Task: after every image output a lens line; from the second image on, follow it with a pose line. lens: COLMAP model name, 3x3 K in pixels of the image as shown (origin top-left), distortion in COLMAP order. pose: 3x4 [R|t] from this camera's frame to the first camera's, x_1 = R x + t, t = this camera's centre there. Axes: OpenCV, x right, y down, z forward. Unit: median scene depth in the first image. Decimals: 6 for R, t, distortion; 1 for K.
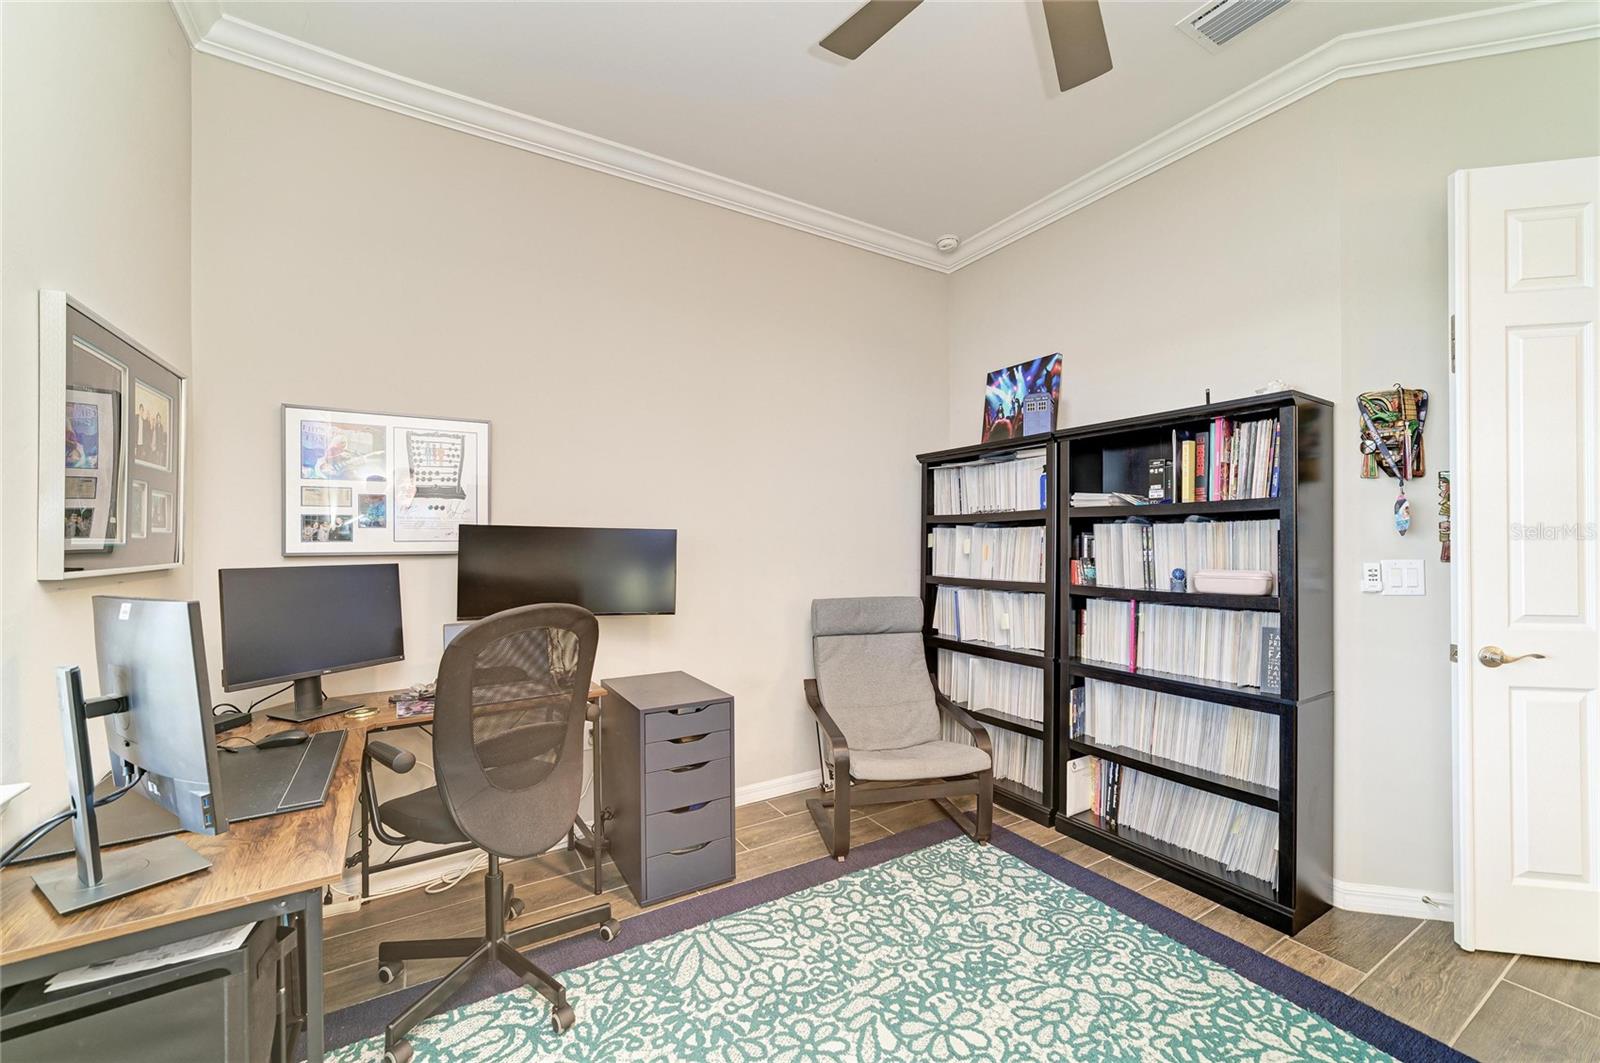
lens RADIAL K [[629.3, 0, 807.6], [0, 629.3, 537.8], [0, 0, 1]] dist [-0.017911, 0.009080]
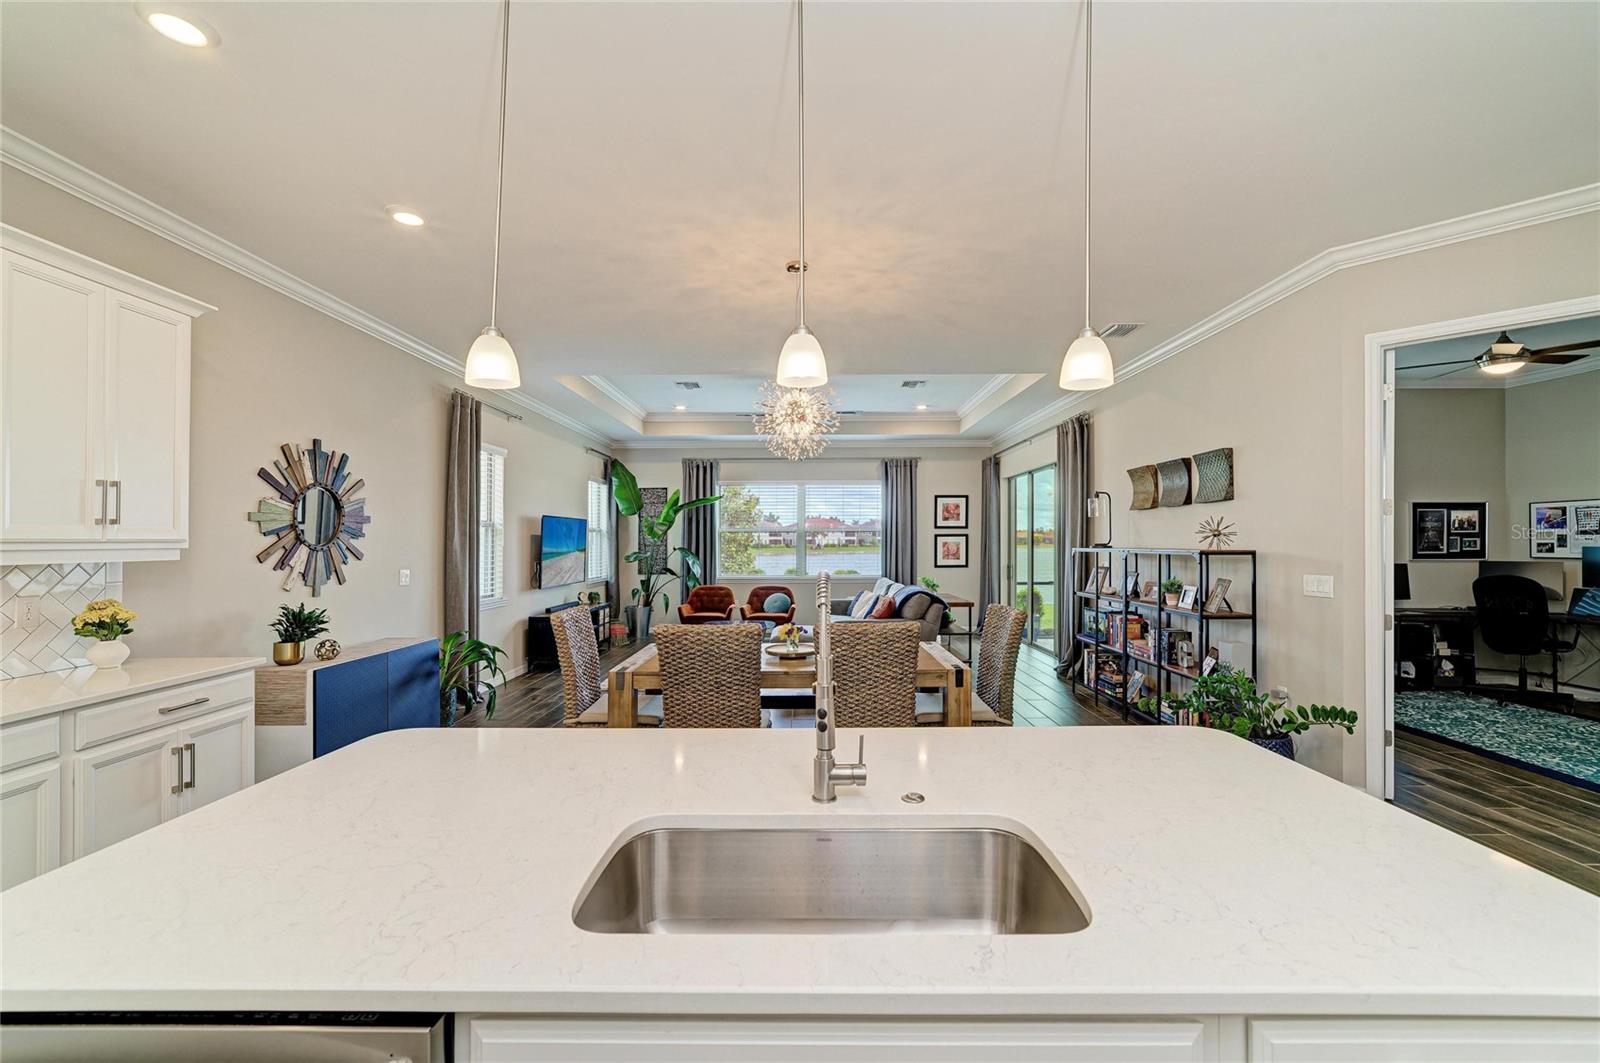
lens RADIAL K [[661.1, 0, 804.0], [0, 661.1, 539.9], [0, 0, 1]] dist [-0.017552, 0.007915]
pose [[-0.529324, 0.002678, -0.848415, 3.225507], [0.008382, 0.999963, -0.002073, -0.068164], [0.848378, -0.008209, -0.529327, -0.189694]]
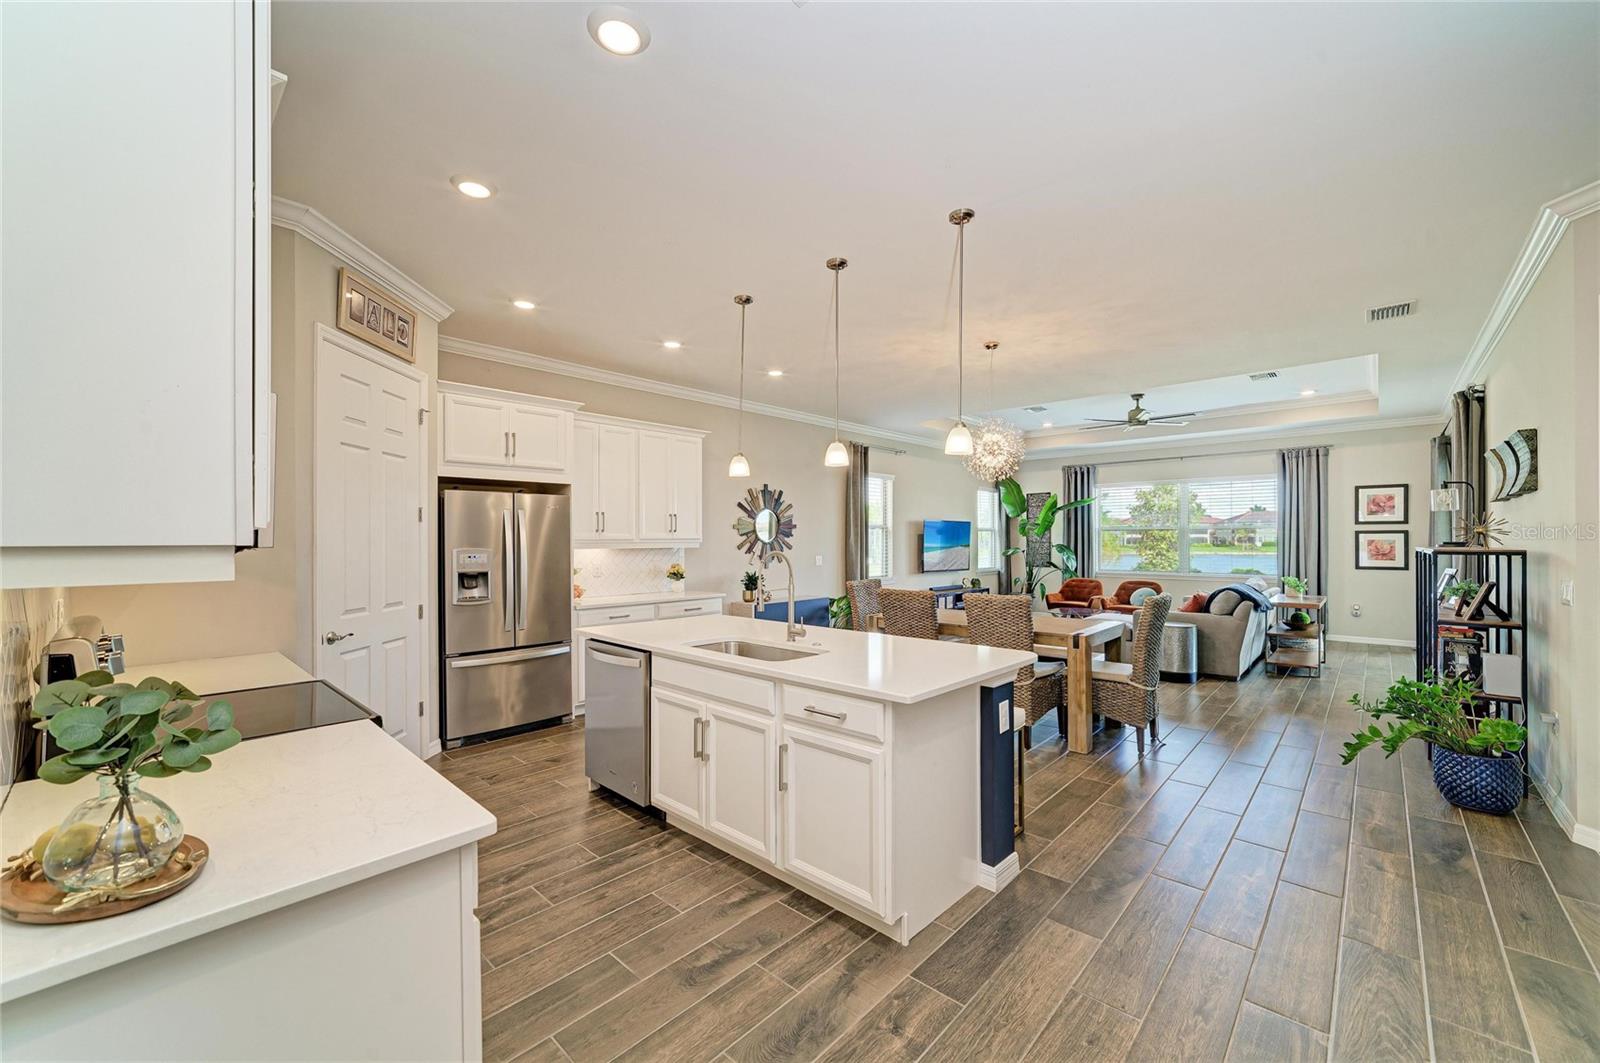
lens RADIAL K [[629.3, 0, 807.6], [0, 629.3, 537.8], [0, 0, 1]] dist [-0.017911, 0.009080]
pose [[-0.962699, 0.003937, -0.270546, 3.068113], [0.005993, 0.999959, -0.006773, -0.061505], [0.270508, -0.008142, -0.962683, 0.906627]]
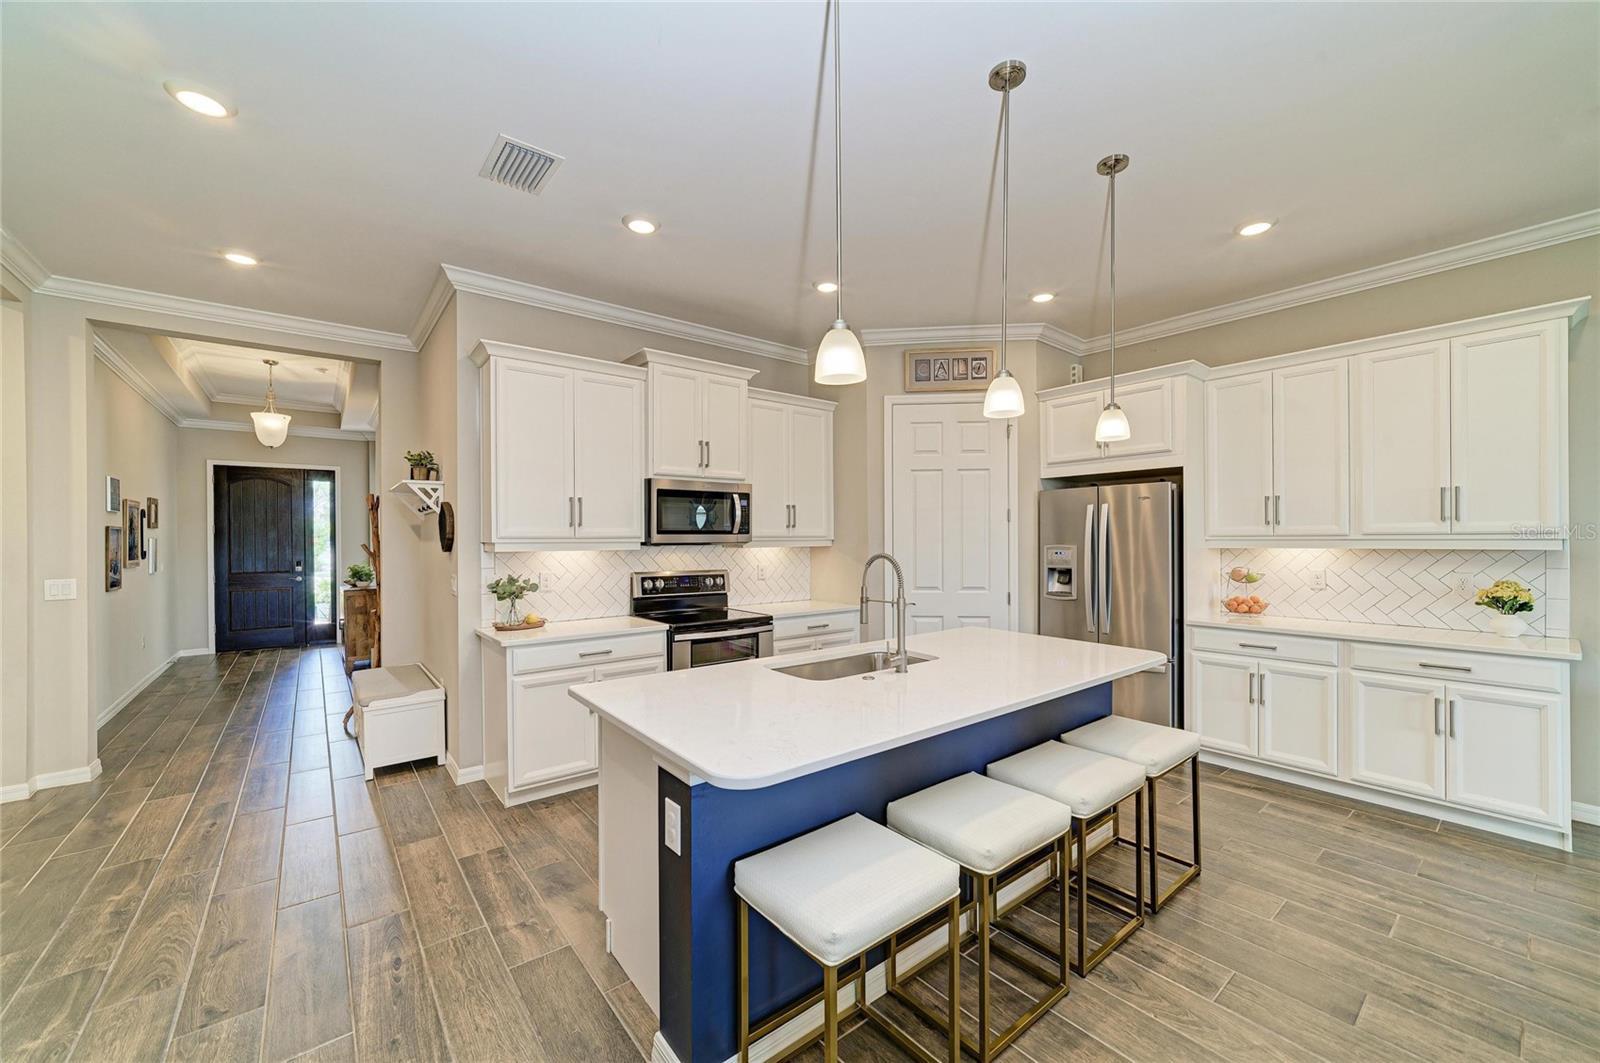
lens RADIAL K [[629.3, 0, 807.6], [0, 629.3, 537.8], [0, 0, 1]] dist [-0.017911, 0.009080]
pose [[-0.130203, 0.005485, 0.991472, 1.656915], [0.001483, 0.999985, -0.005338, -0.061458], [-0.991486, 0.000775, -0.130209, -0.179566]]
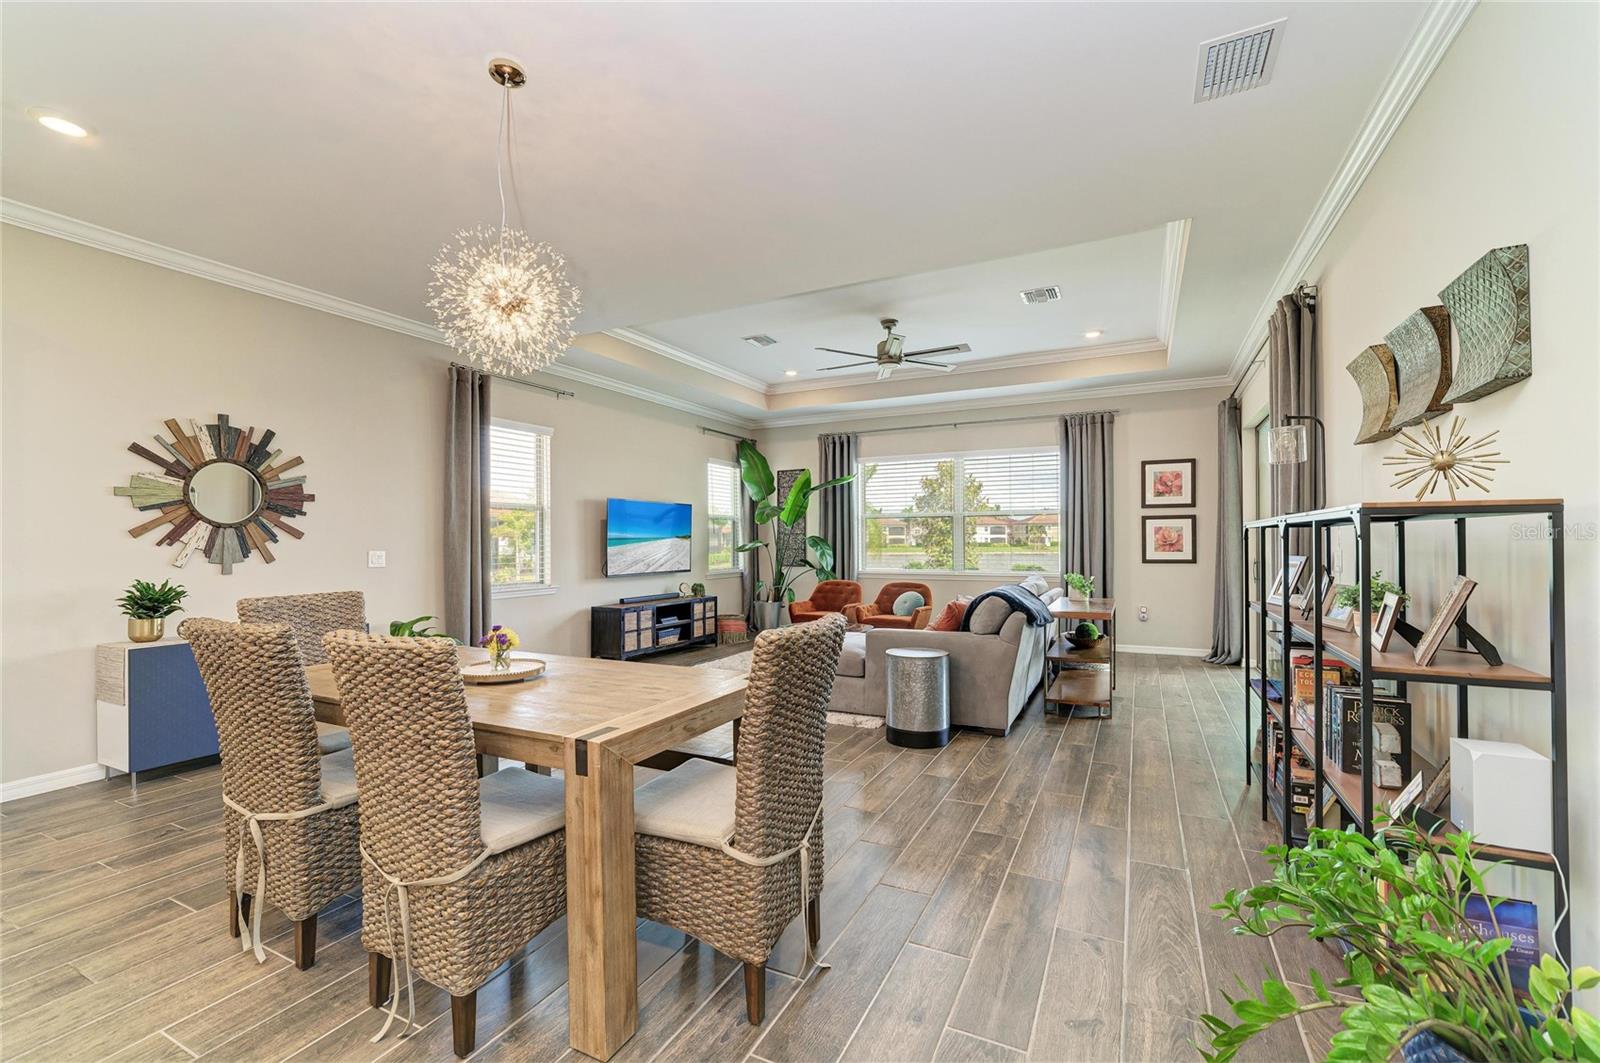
lens RADIAL K [[668.2, 0, 805.4], [0, 668.2, 537.1], [0, 0, 1]] dist [-0.022448, 0.011608]
pose [[-0.852469, 0.004479, -0.522758, 1.968640], [0.010216, 0.999915, -0.008092, 0.004832], [0.522677, -0.012239, -0.852443, 0.081773]]
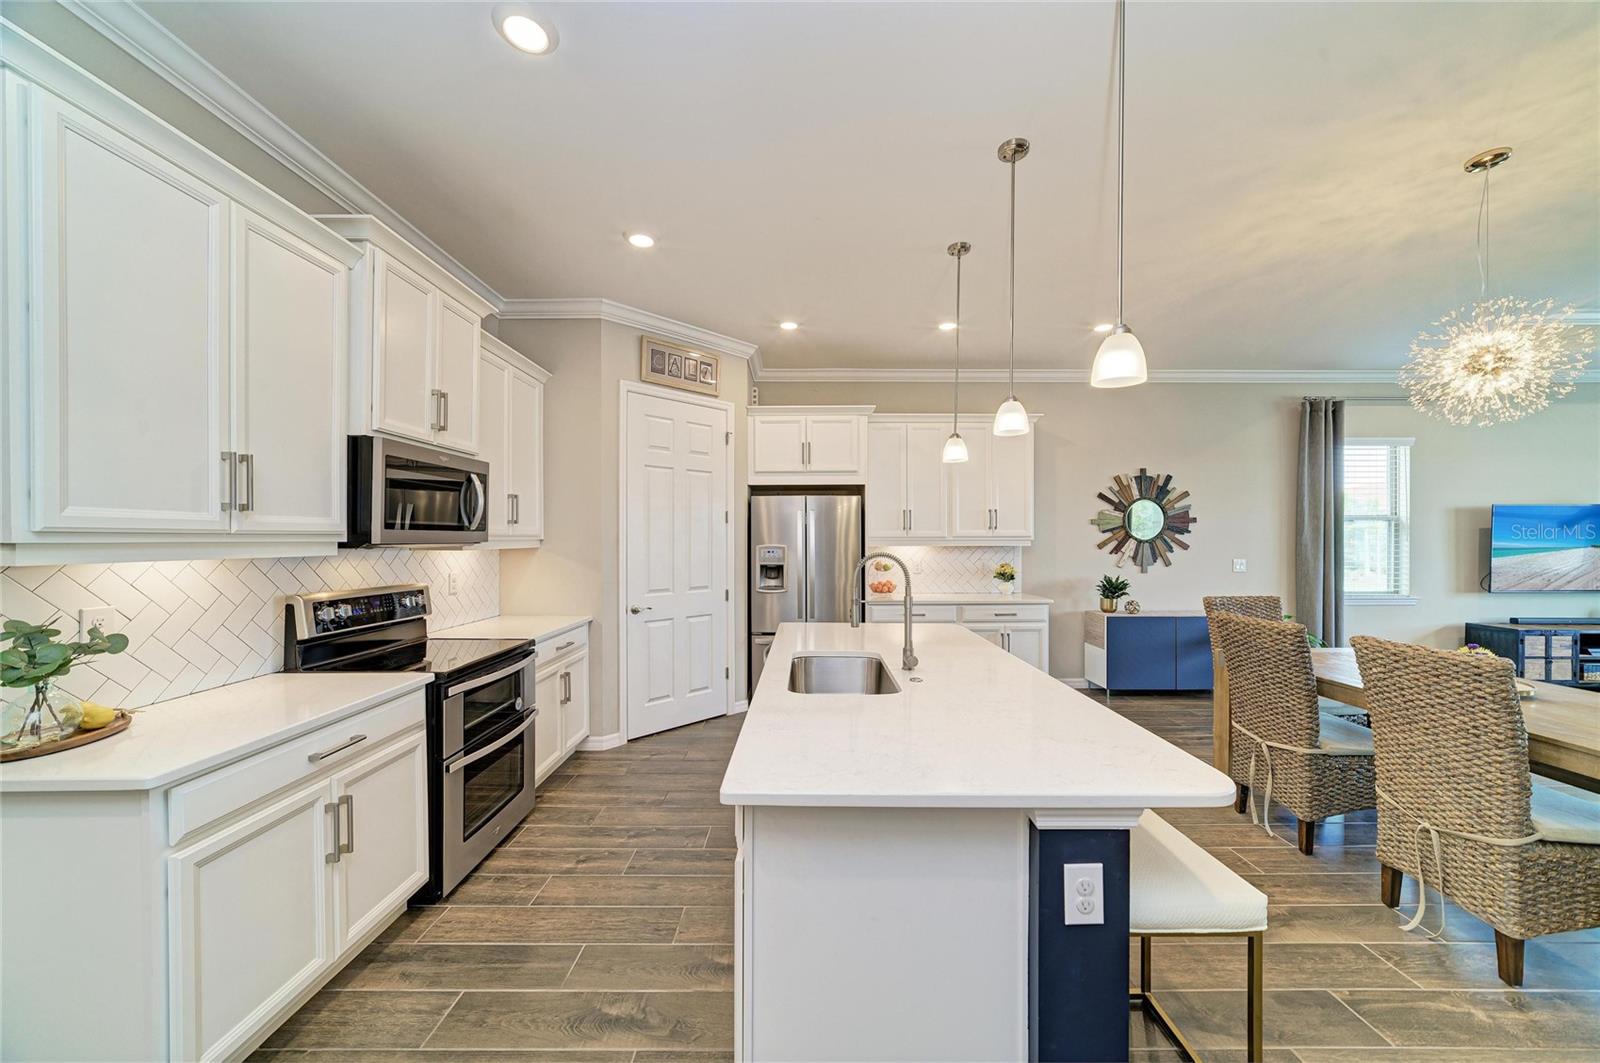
lens RADIAL K [[567.1, 0, 807.3], [0, 567.1, 540.4], [0, 0, 1]] dist [-0.017871, 0.005735]
pose [[-0.851702, 0.000728, 0.524026, 2.345565], [0.000843, 1.000000, -0.000020, -0.062706], [-0.524026, 0.000425, -0.851702, 0.454693]]
